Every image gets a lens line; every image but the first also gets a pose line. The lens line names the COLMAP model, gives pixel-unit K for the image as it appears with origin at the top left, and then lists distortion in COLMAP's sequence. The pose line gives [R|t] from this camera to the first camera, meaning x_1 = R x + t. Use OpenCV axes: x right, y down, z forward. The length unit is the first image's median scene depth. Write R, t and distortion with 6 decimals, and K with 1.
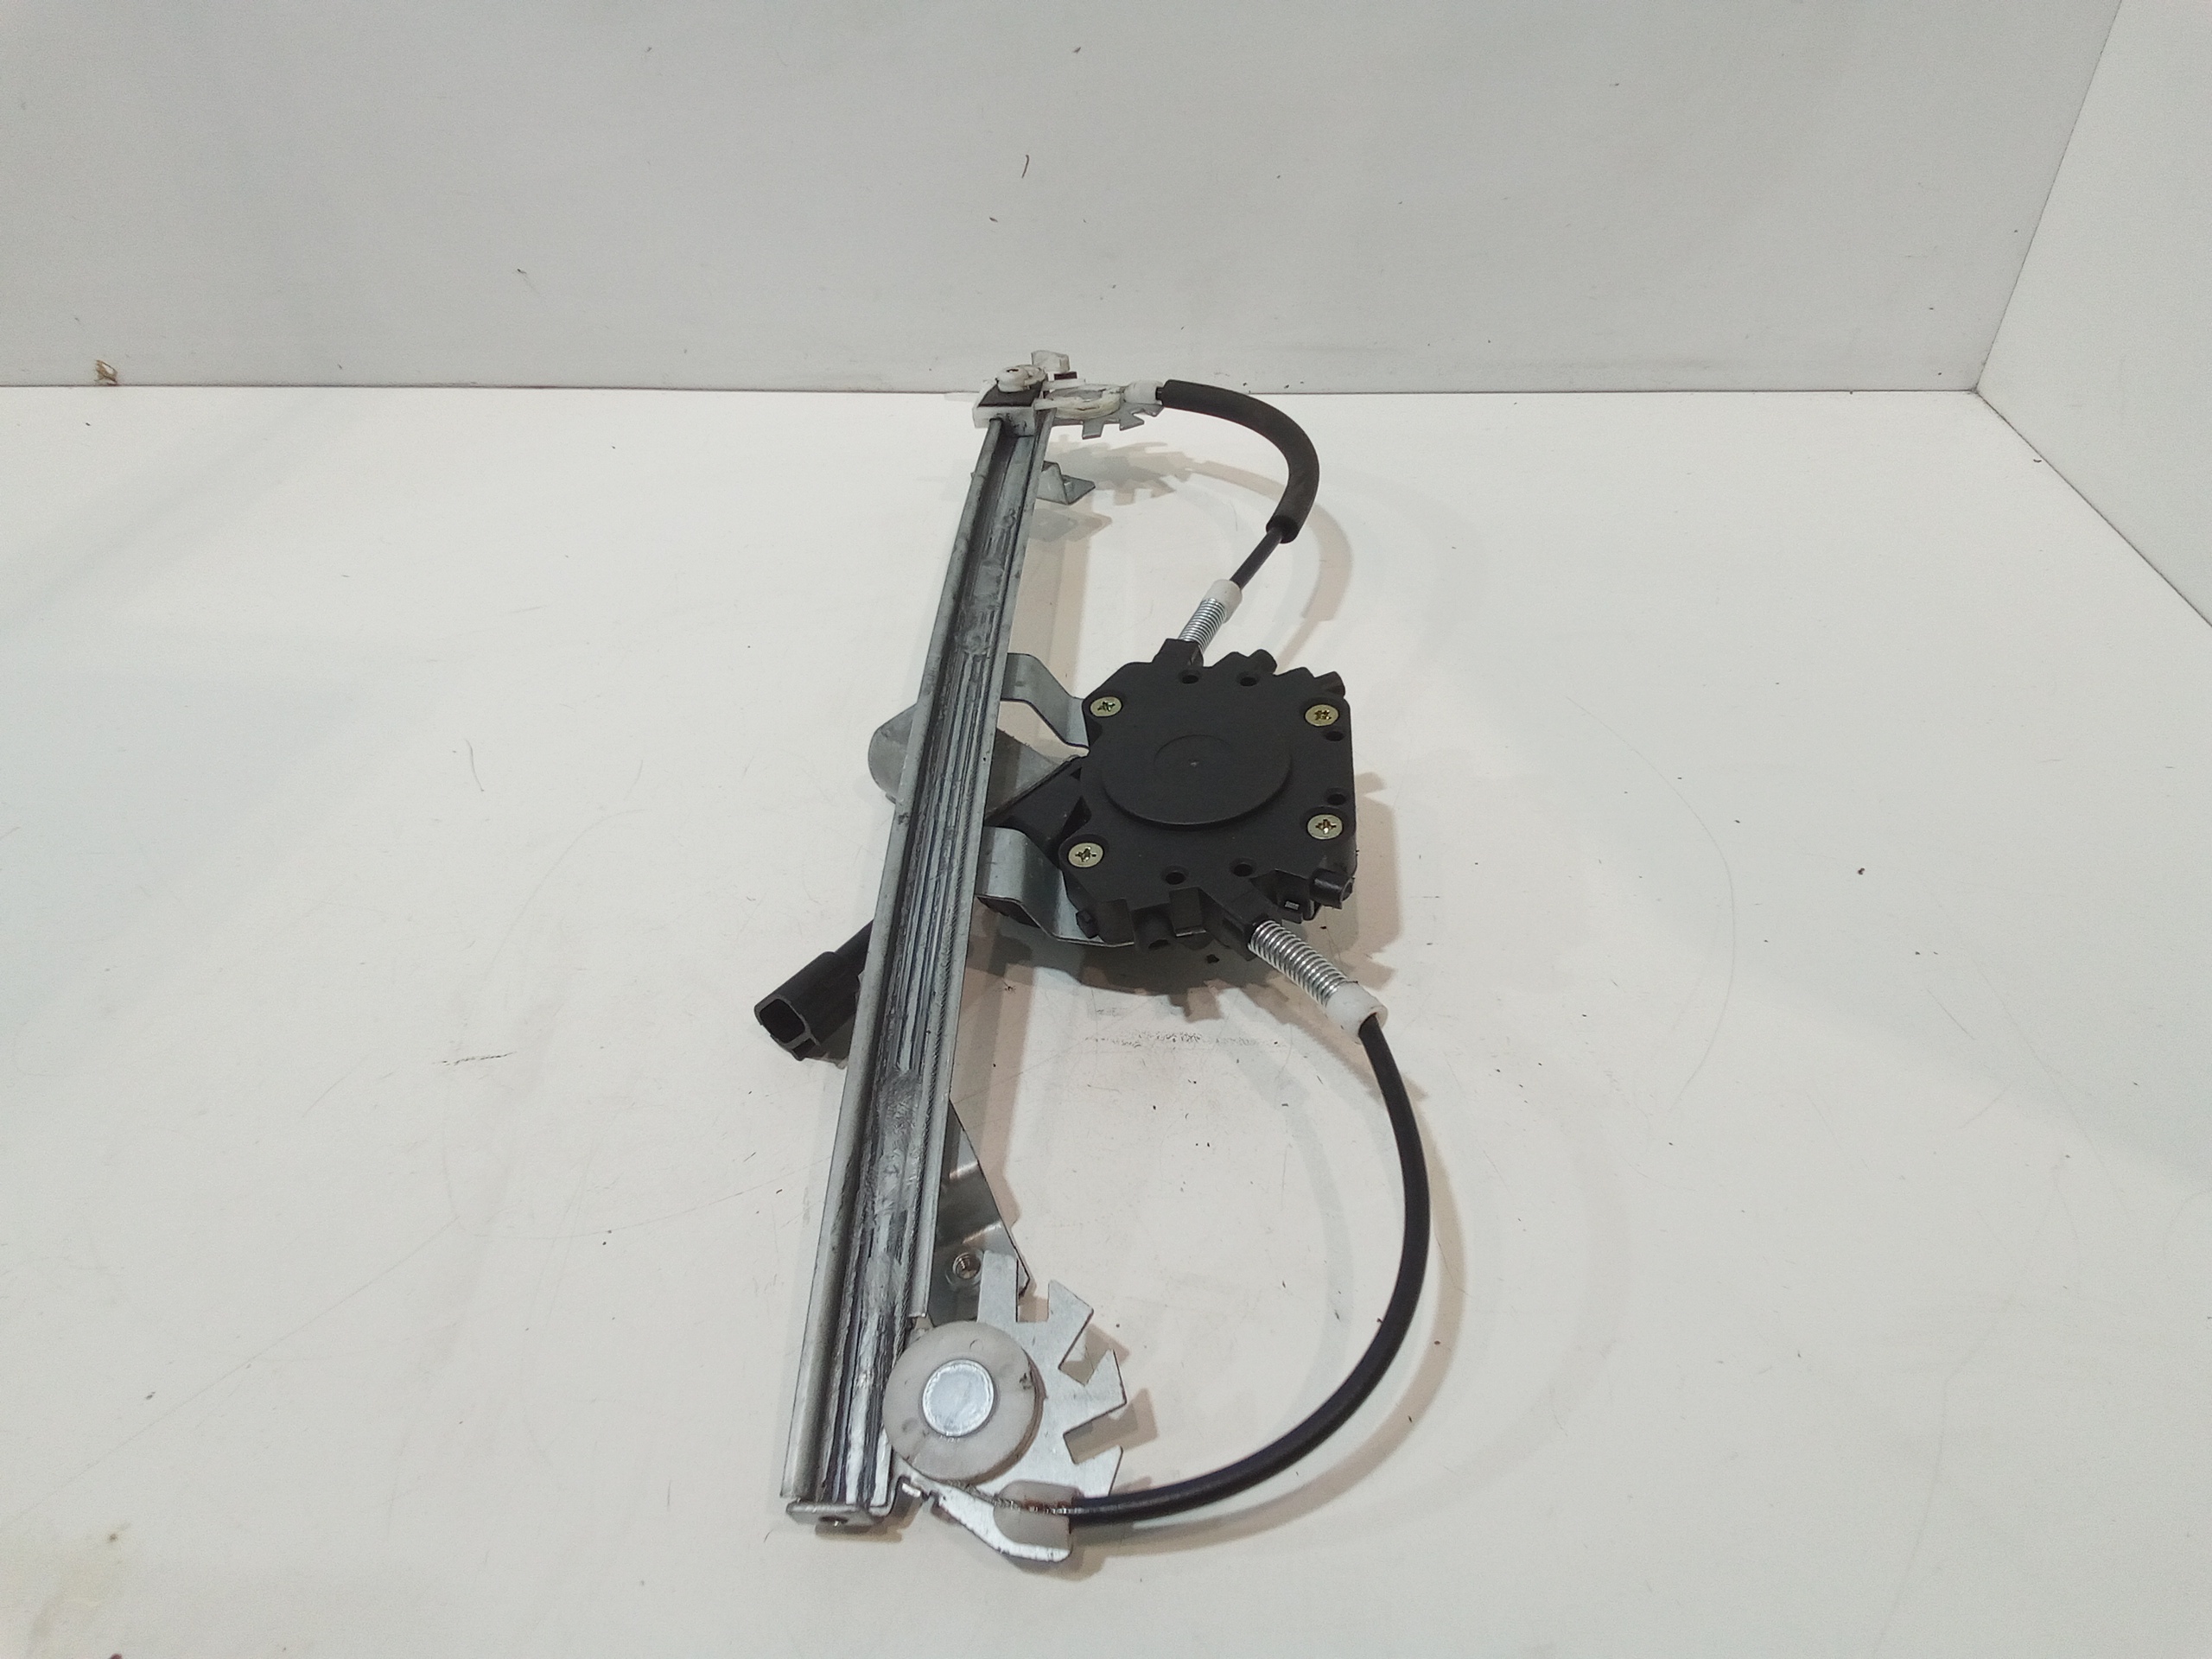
lens RADIAL K [[1534.1, 0, 1101.2], [0, 1534.1, 837.6], [0, 0, 1]] dist [0.069298, -0.078225]
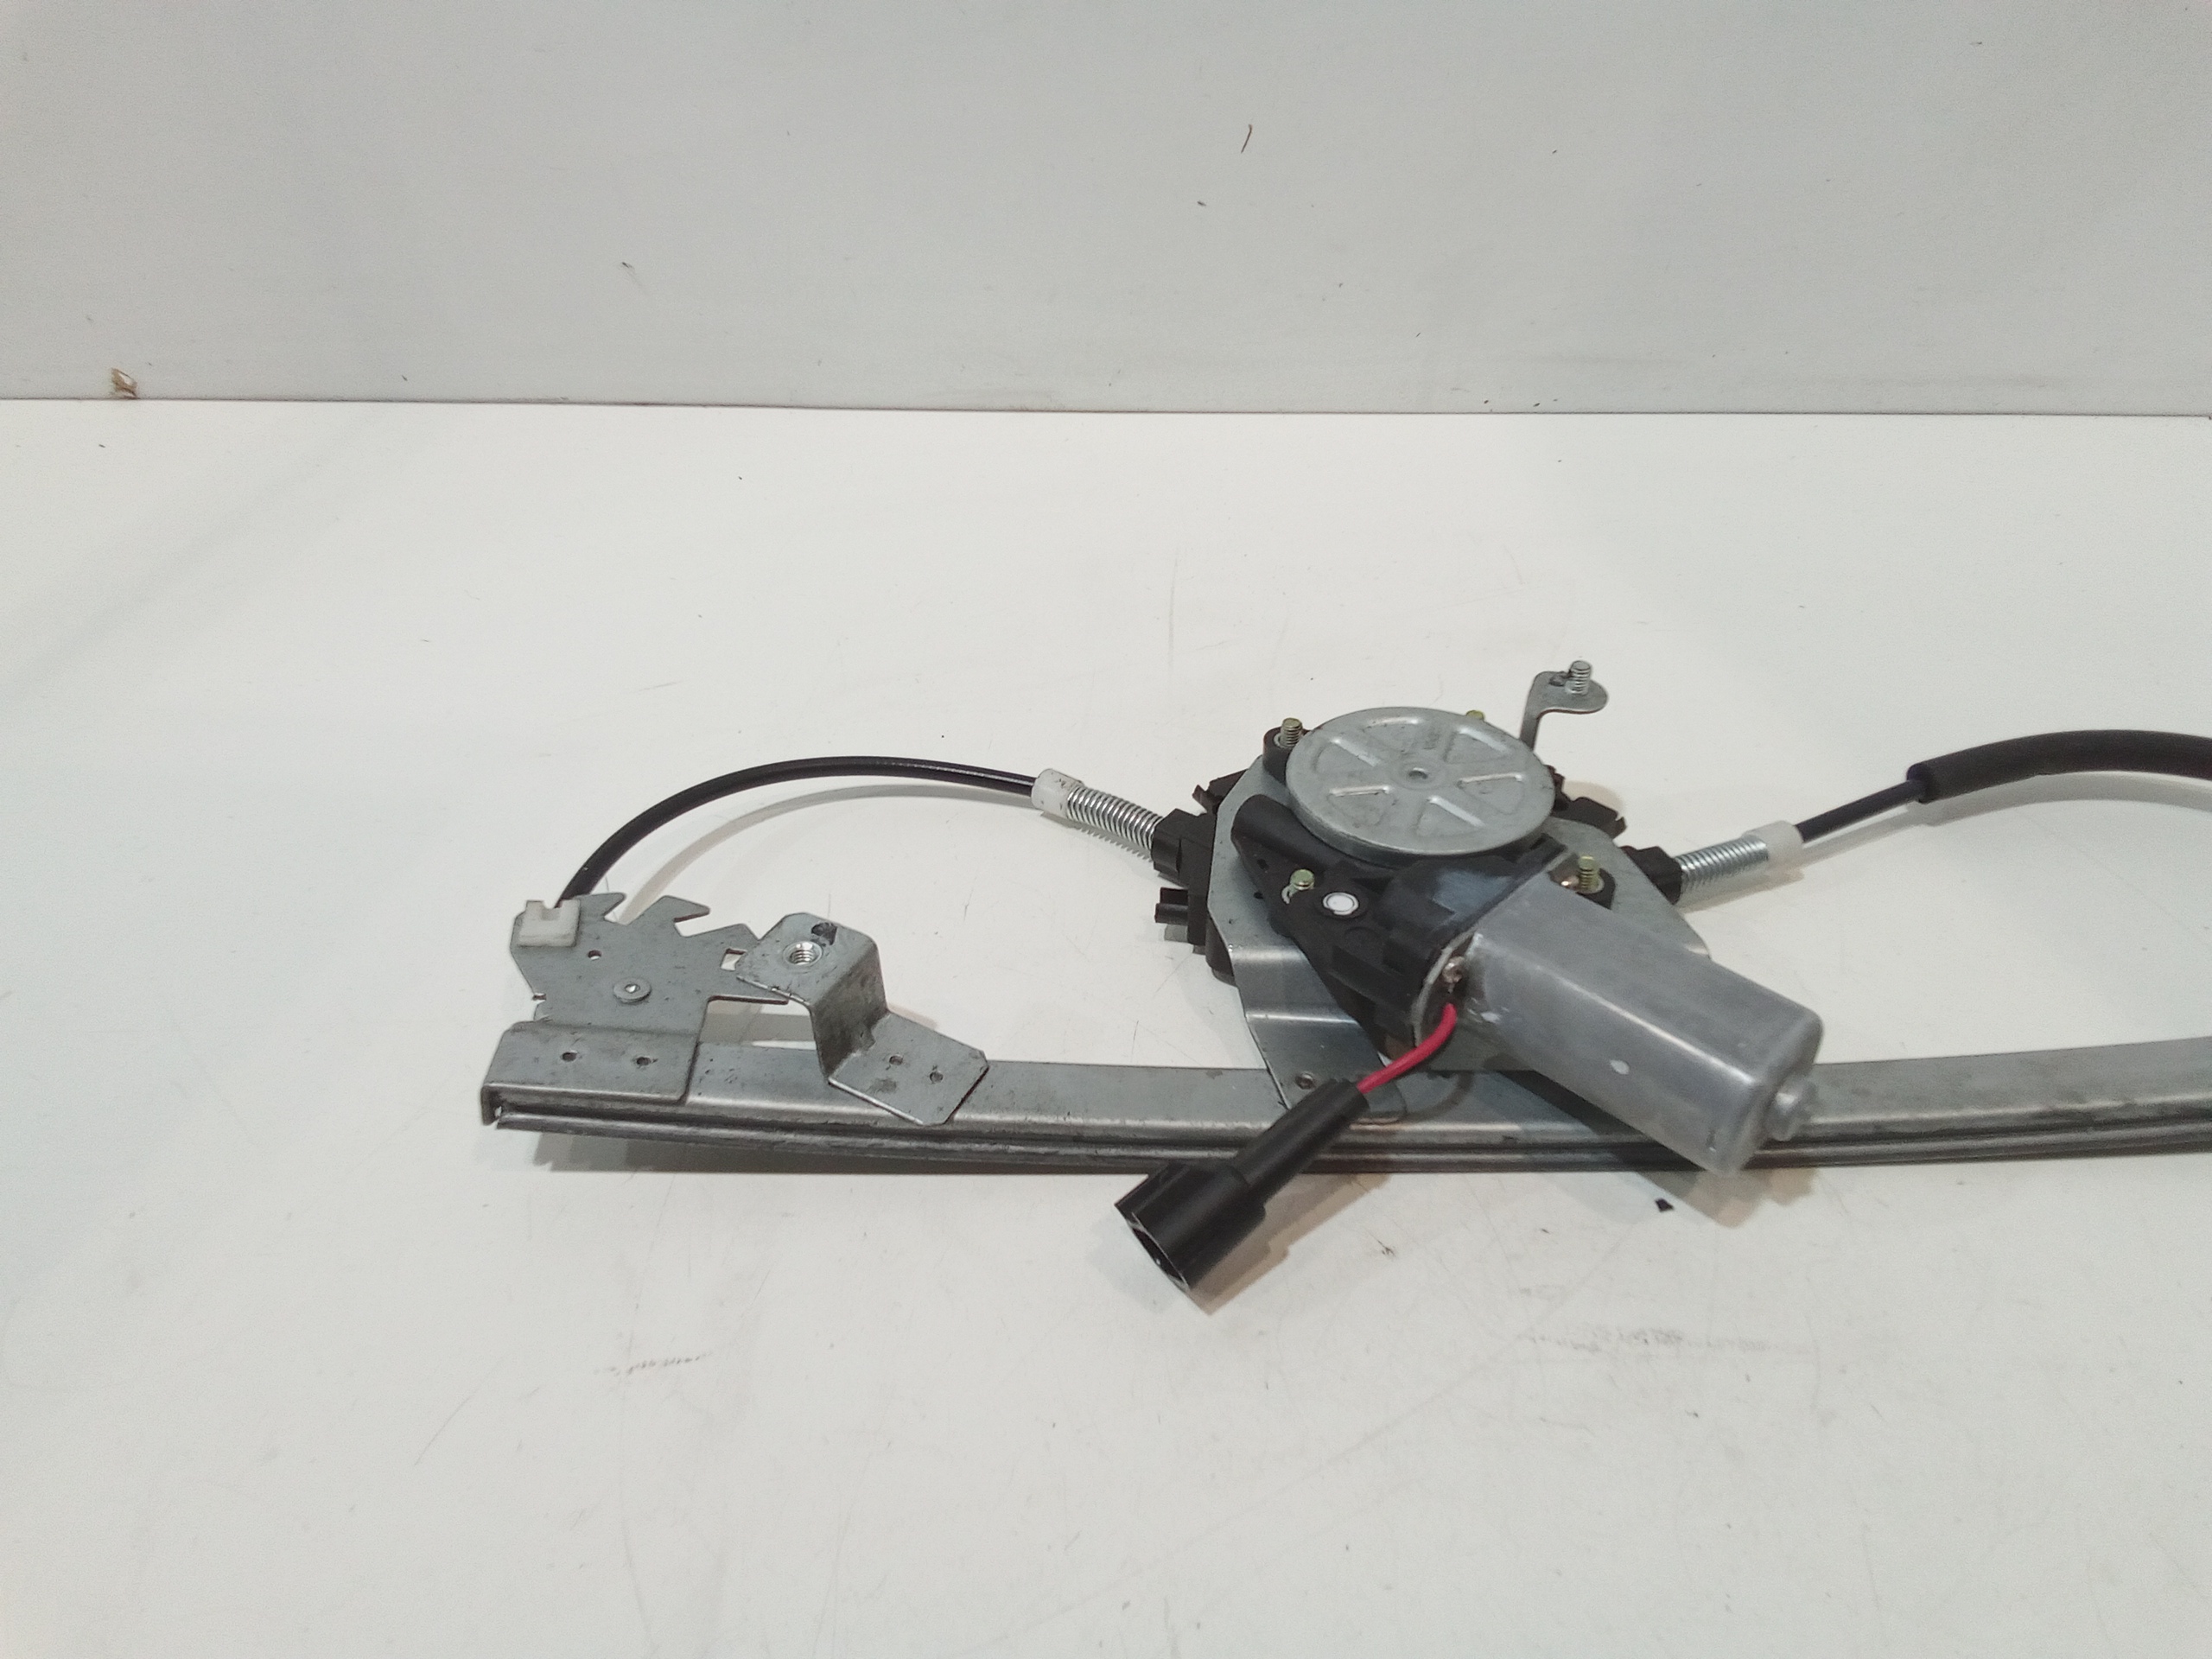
lens RADIAL K [[1534.1, 0, 1105.0], [0, 1534.1, 836.7], [0, 0, 1]] dist [0.069298, -0.078225]
pose [[0.999987, 0.004238, 0.002654, -0.147687], [-0.004219, 0.999966, -0.007152, -0.067254], [-0.002684, 0.007141, 0.999971, 0.214273]]
